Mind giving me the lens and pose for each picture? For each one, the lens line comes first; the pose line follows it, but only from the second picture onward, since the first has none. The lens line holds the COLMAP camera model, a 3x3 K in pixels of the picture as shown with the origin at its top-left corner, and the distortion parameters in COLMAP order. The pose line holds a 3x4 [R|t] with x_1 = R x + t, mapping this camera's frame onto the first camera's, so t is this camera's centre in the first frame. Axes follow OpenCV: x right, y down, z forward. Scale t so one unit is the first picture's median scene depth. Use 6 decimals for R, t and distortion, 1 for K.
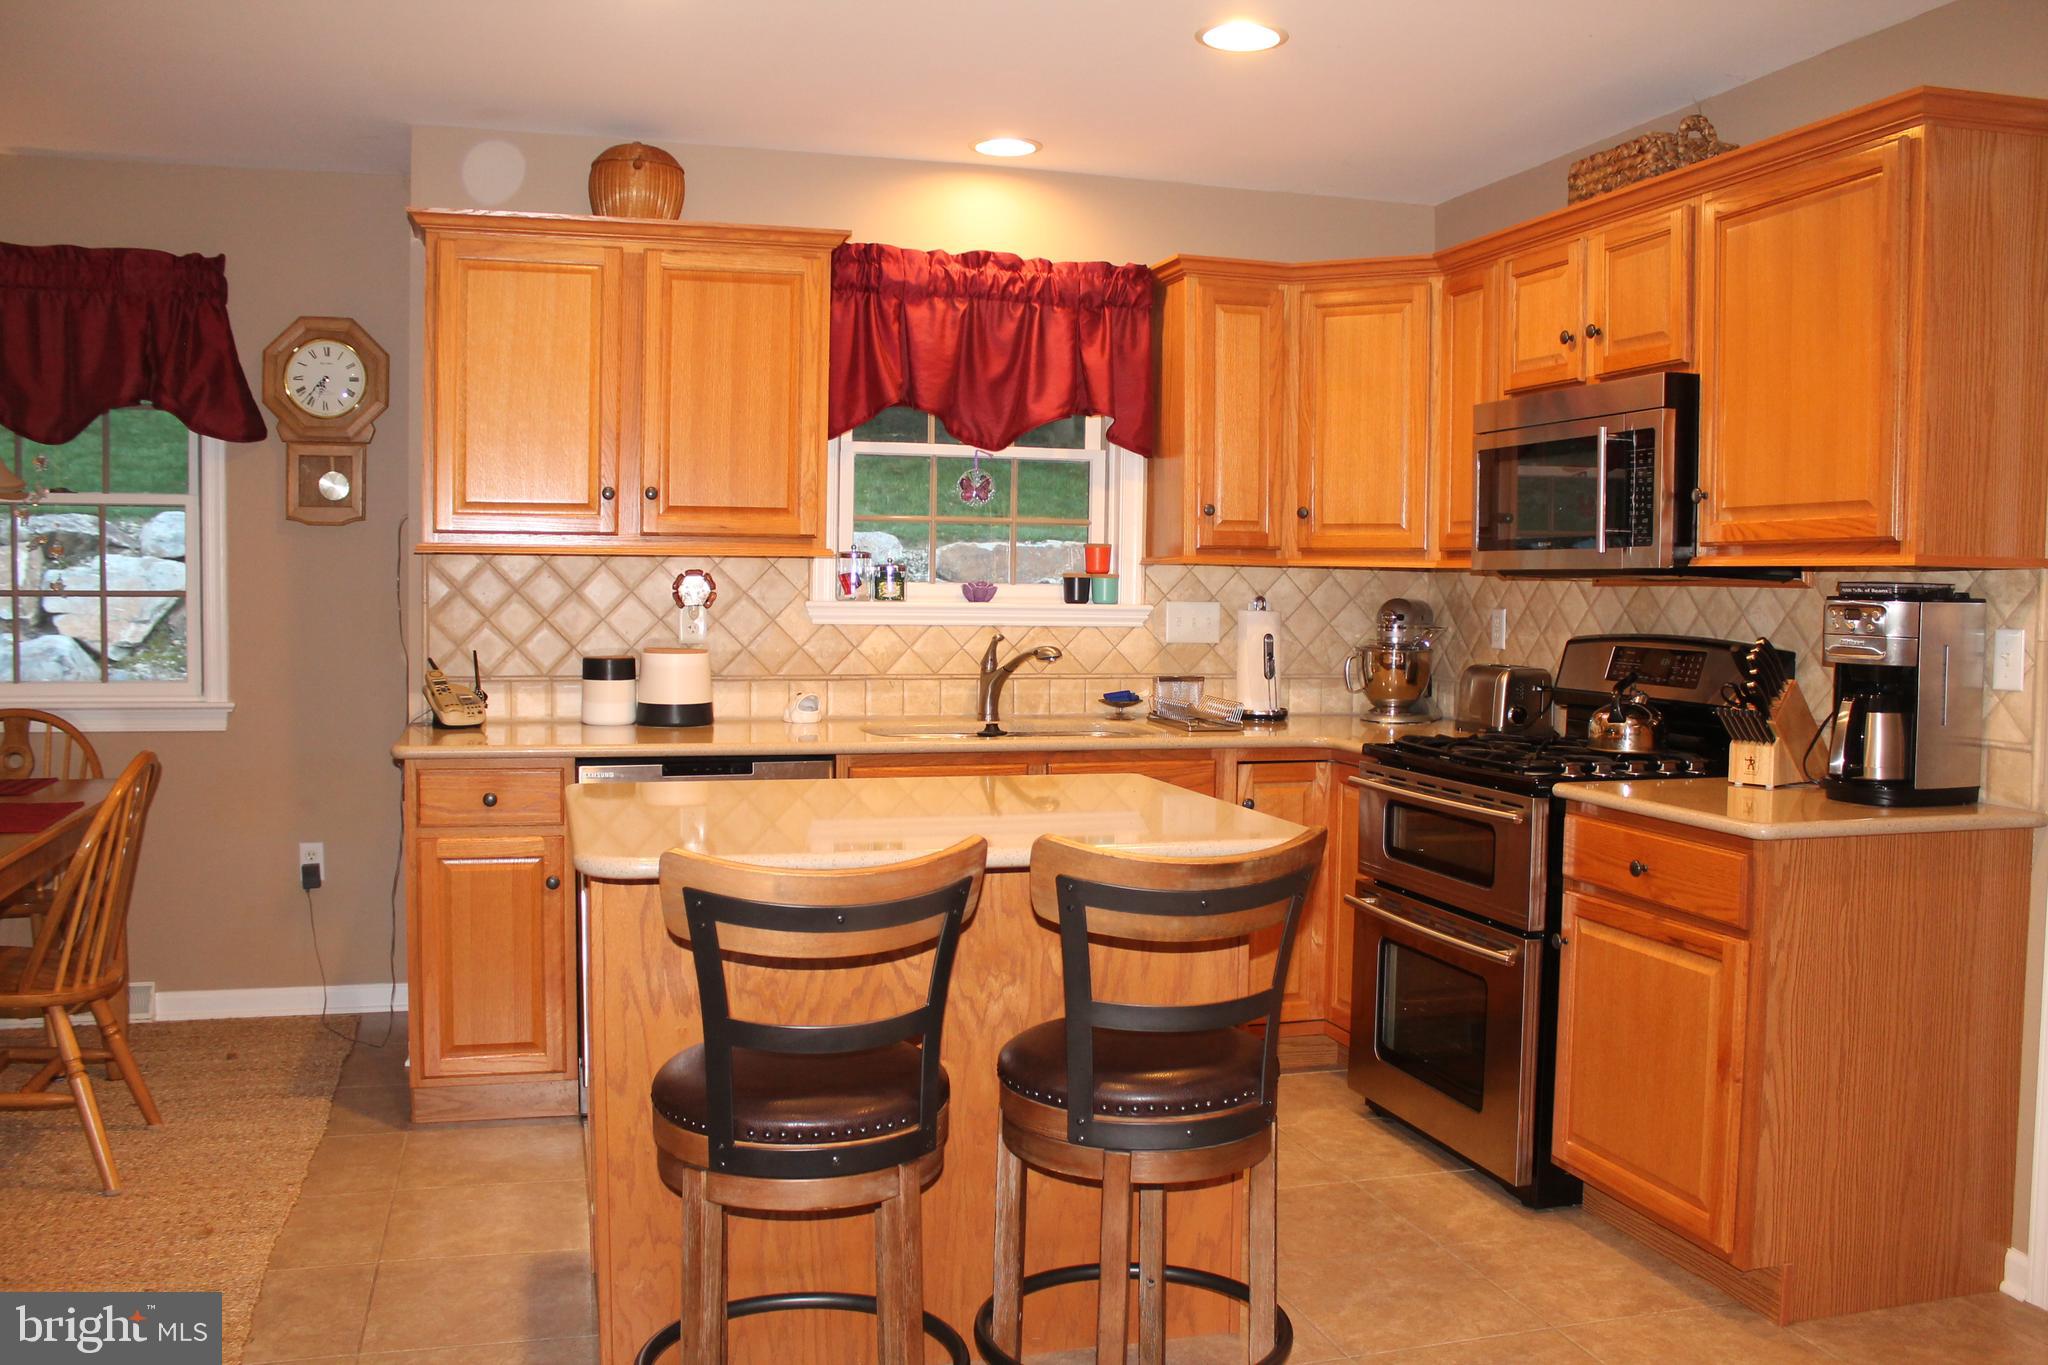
lens RADIAL K [[1751.4, 0, 998.1], [0, 1751.4, 680.9], [0, 0, 1]] dist [-0.136720, 0.001914]
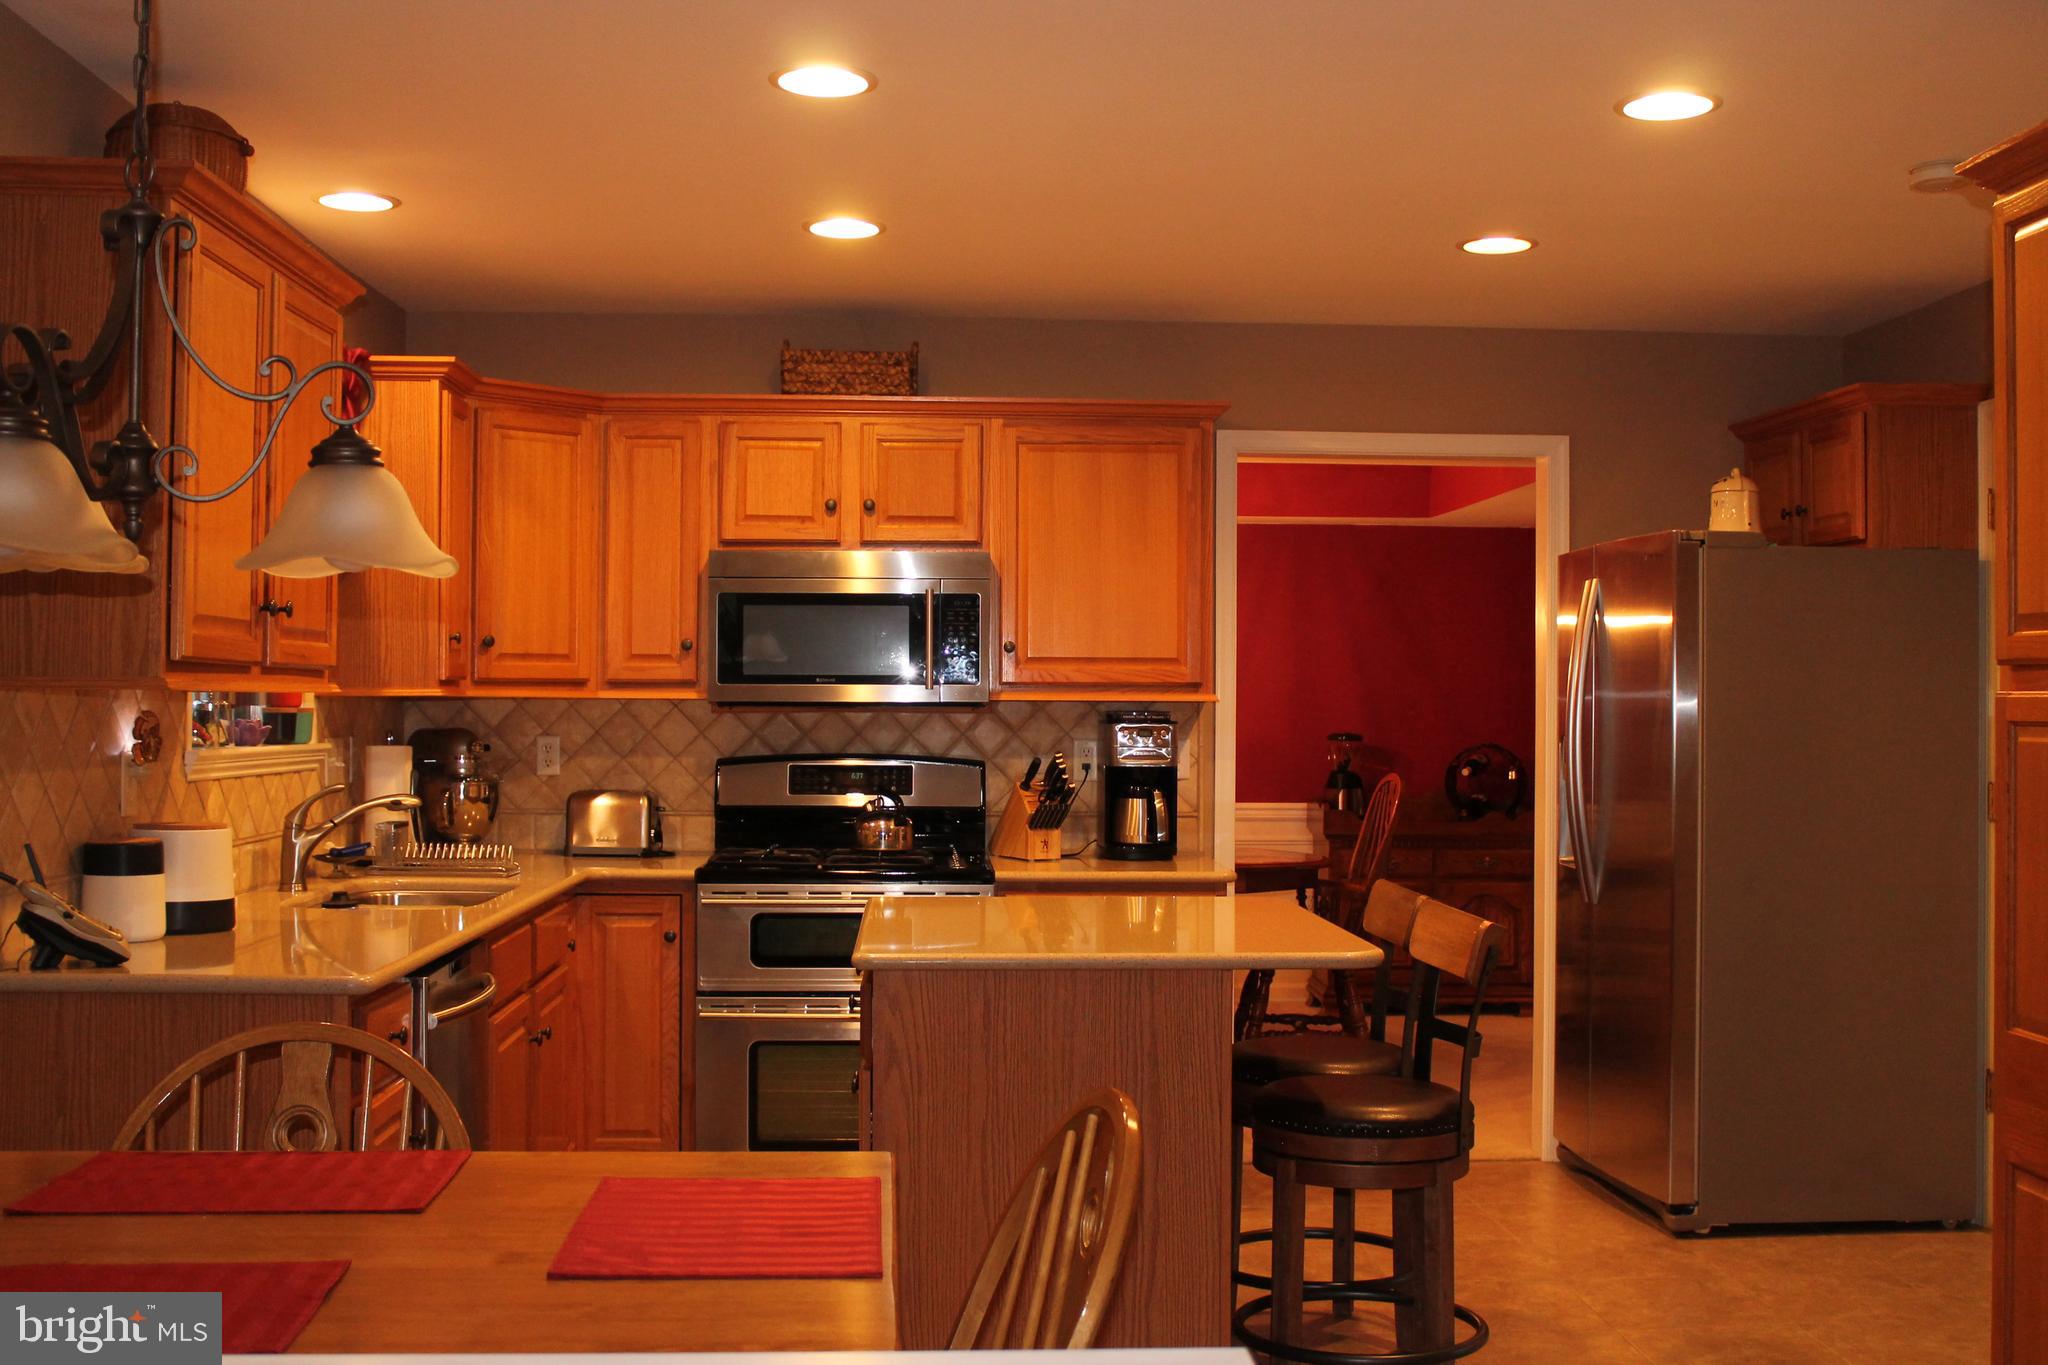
lens RADIAL K [[2257.1, 0, 1016.1], [0, 2257.1, 683.9], [0, 0, 1]] dist [-0.111280, 0.040613]
pose [[0.205745, -0.003578, 0.978599, -1.024311], [0.052079, 0.998616, -0.007299, -0.052332], [-0.977219, 0.052466, 0.205647, 0.494958]]
